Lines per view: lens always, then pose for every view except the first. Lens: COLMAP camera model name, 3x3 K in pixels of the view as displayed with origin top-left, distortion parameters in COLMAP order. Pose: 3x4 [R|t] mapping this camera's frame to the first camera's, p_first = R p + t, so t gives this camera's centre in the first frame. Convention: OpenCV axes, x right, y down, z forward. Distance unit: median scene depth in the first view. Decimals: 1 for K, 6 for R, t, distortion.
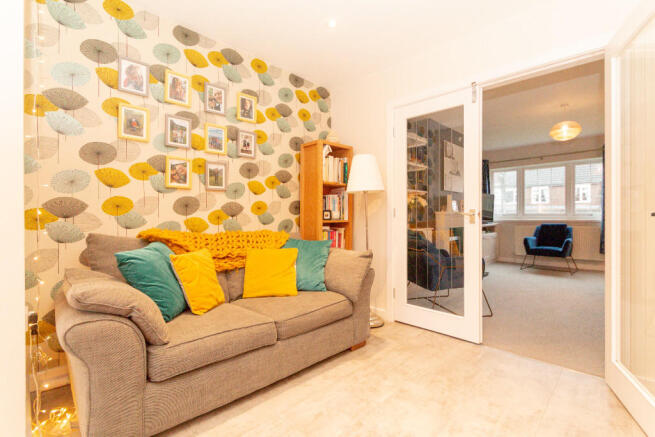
lens RADIAL K [[308.3, 0, 331.5], [0, 308.3, 212.0], [0, 0, 1]] dist [-0.000828, -0.000410]
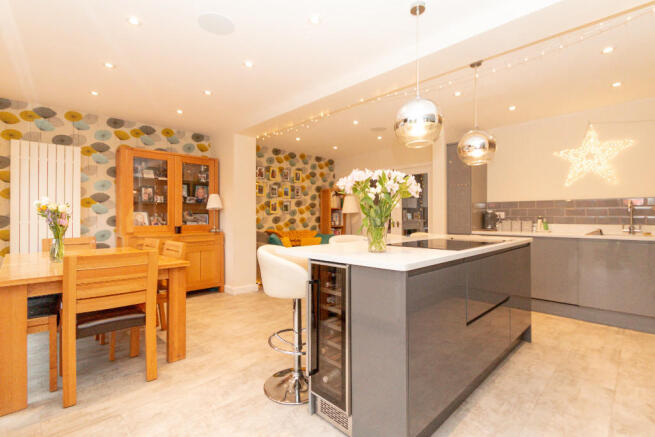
lens RADIAL K [[308.3, 0, 331.5], [0, 308.3, 212.0], [0, 0, 1]] dist [-0.000828, -0.000410]
pose [[0.999893, -0.001182, -0.014599, 0.006637], [0.001083, 0.999976, -0.006828, -0.056841], [0.014606, 0.006812, 0.999870, -1.233838]]
